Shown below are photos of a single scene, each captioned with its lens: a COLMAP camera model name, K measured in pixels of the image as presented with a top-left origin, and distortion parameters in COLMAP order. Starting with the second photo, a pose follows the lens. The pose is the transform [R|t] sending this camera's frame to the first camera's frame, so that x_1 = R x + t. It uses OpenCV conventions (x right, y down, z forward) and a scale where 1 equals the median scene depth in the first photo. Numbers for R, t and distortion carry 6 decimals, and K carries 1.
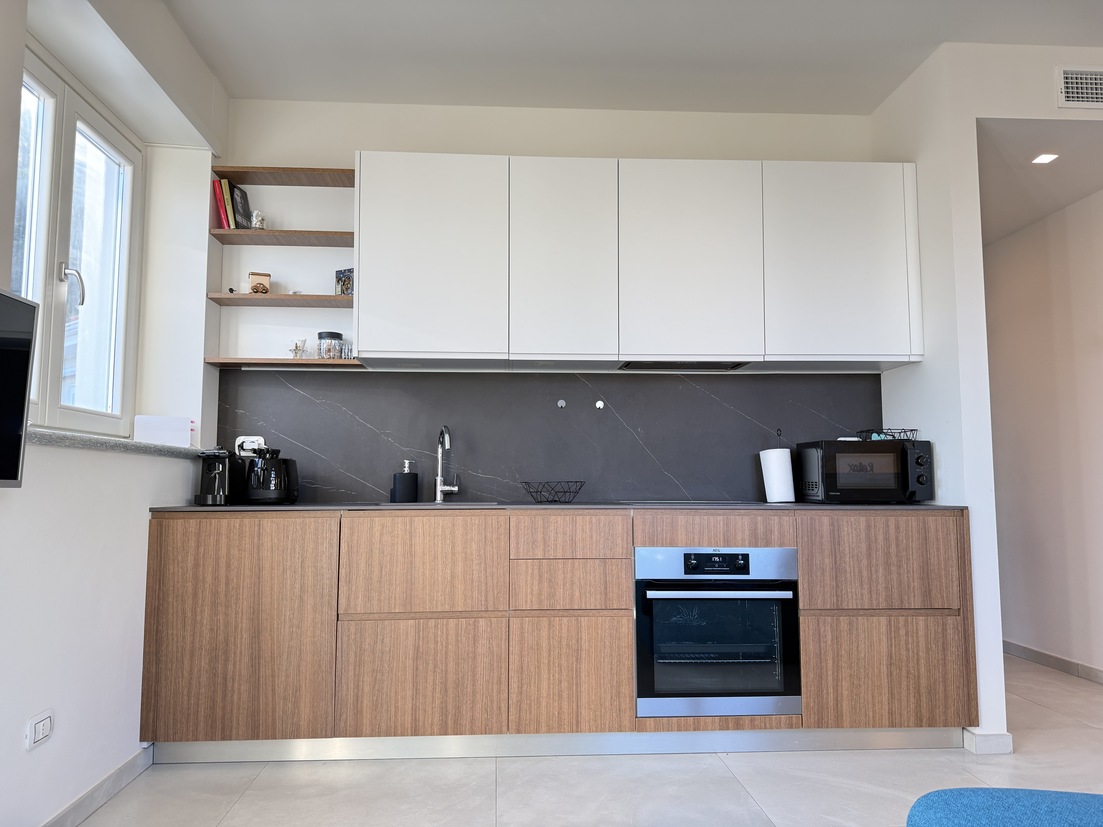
lens RADIAL K [[772.2, 0, 555.8], [0, 772.2, 418.2], [0, 0, 1]] dist [0.084531, -0.103609]
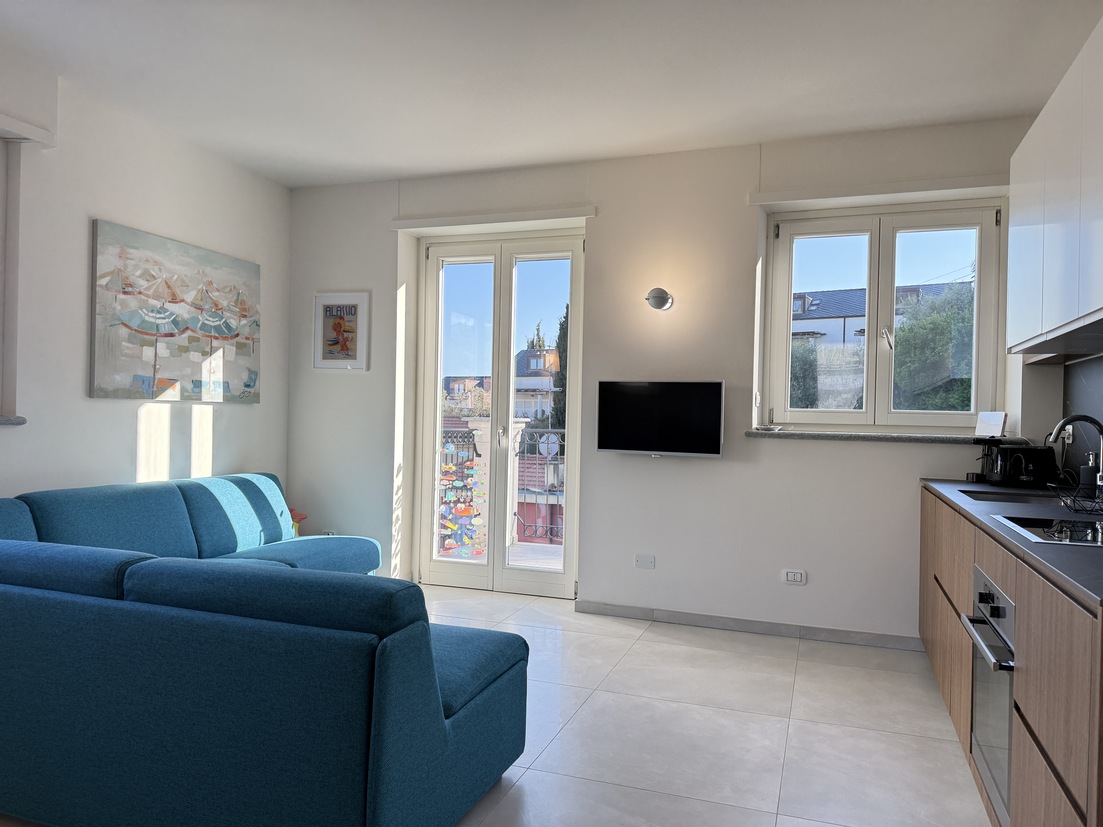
lens RADIAL K [[772.2, 0, 549.8], [0, 772.2, 418.6], [0, 0, 1]] dist [0.084531, -0.103609]
pose [[-0.406429, -0.006557, -0.913659, 1.072374], [0.060046, 0.997621, -0.033870, 0.008235], [0.911707, -0.068627, -0.405069, 0.921138]]
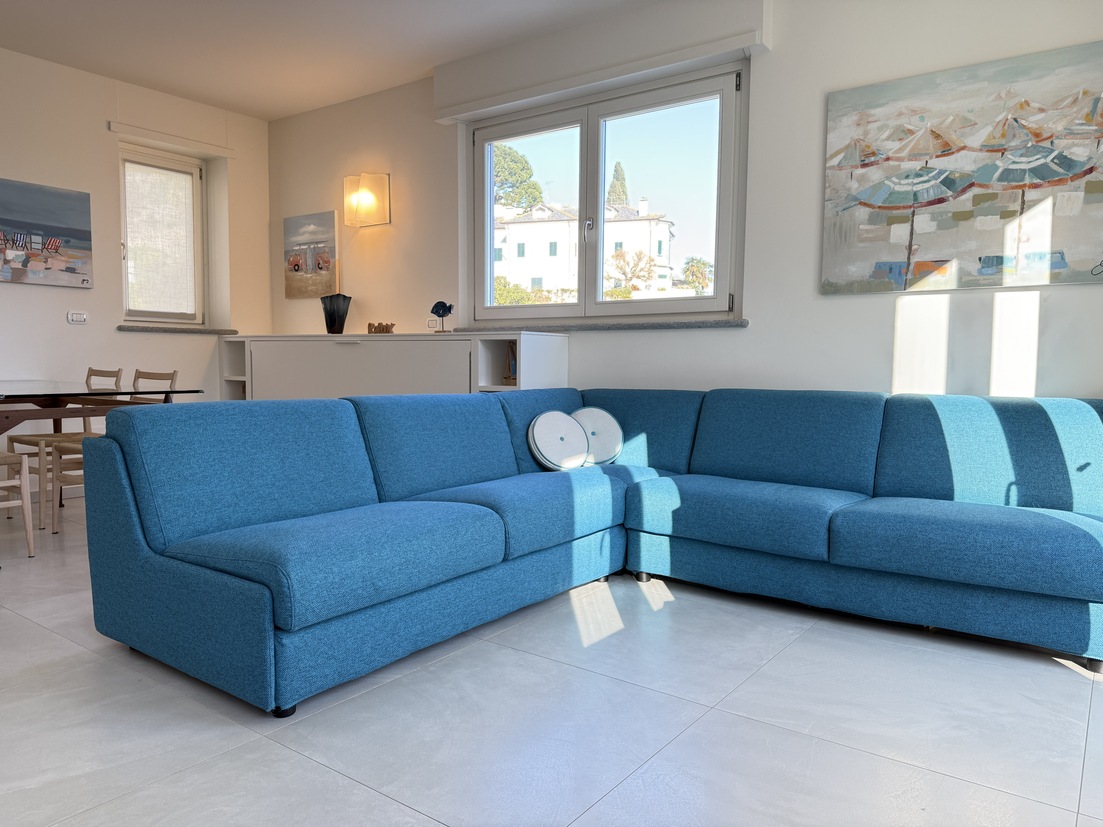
lens RADIAL K [[772.2, 0, 553.0], [0, 772.2, 413.9], [0, 0, 1]] dist [0.084531, -0.103609]
pose [[-0.757343, -0.049141, 0.651165, -0.360027], [-0.067040, 0.997747, -0.002676, 0.098731], [-0.649567, -0.045681, -0.758931, 0.852676]]
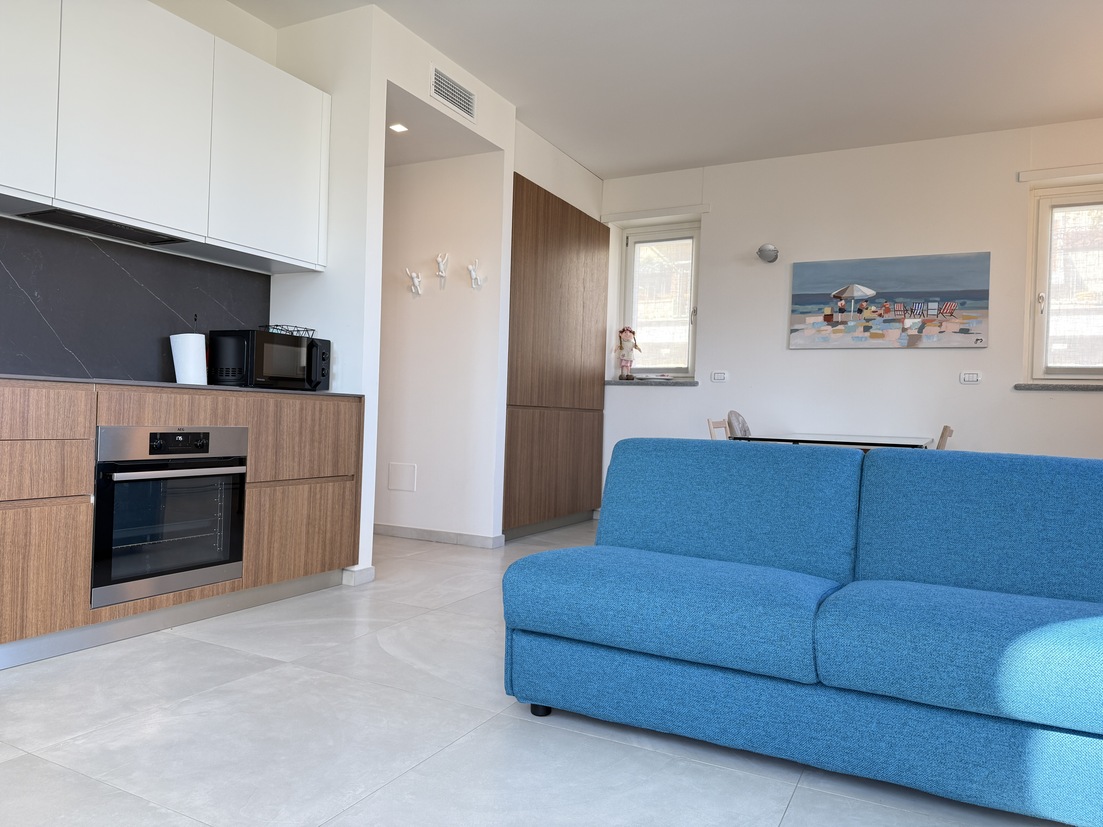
lens RADIAL K [[772.2, 0, 550.0], [0, 772.2, 413.5], [0, 0, 1]] dist [0.084531, -0.103609]
pose [[0.526545, 0.018415, 0.849948, -0.385269], [-0.109394, 0.992922, 0.046257, 0.052722], [-0.843080, -0.117336, 0.524832, 0.089167]]
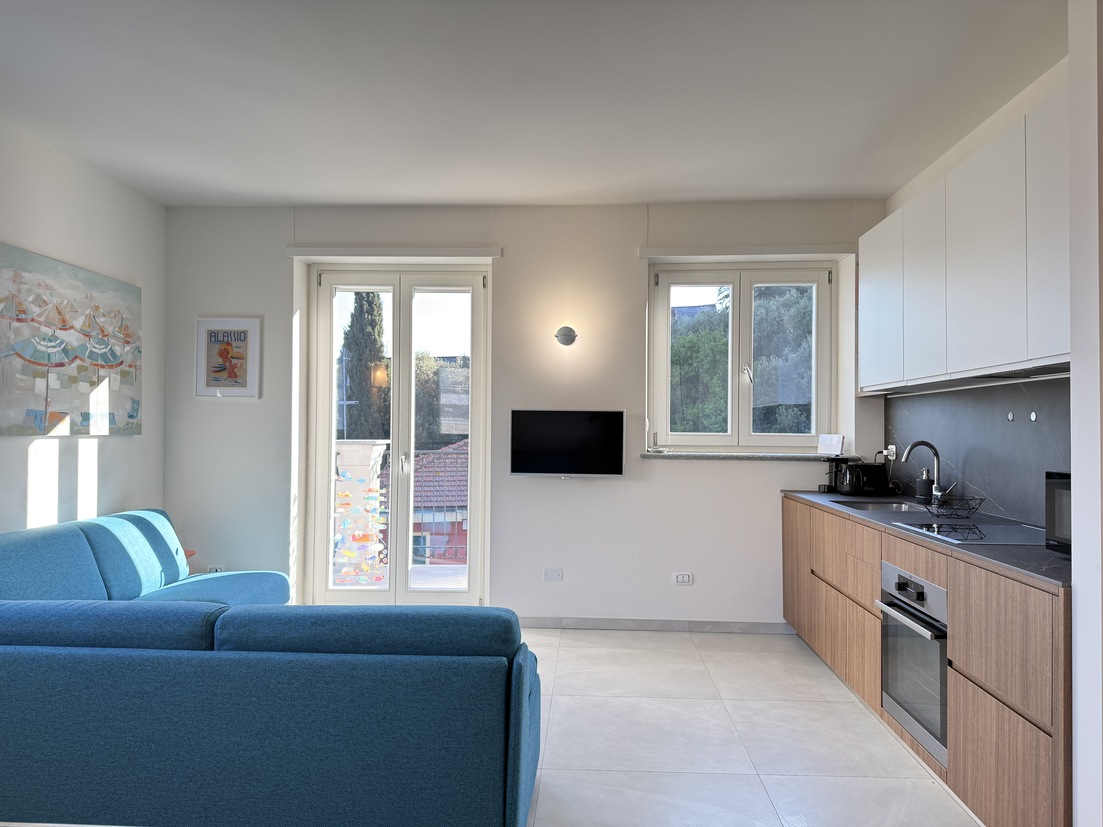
lens RADIAL K [[772.2, 0, 553.0], [0, 772.2, 416.3], [0, 0, 1]] dist [0.084531, -0.103609]
pose [[-0.124610, -0.018305, -0.992037, 1.267267], [0.081748, 0.996241, -0.028651, -0.045728], [0.988832, -0.084668, -0.122645, 0.677794]]
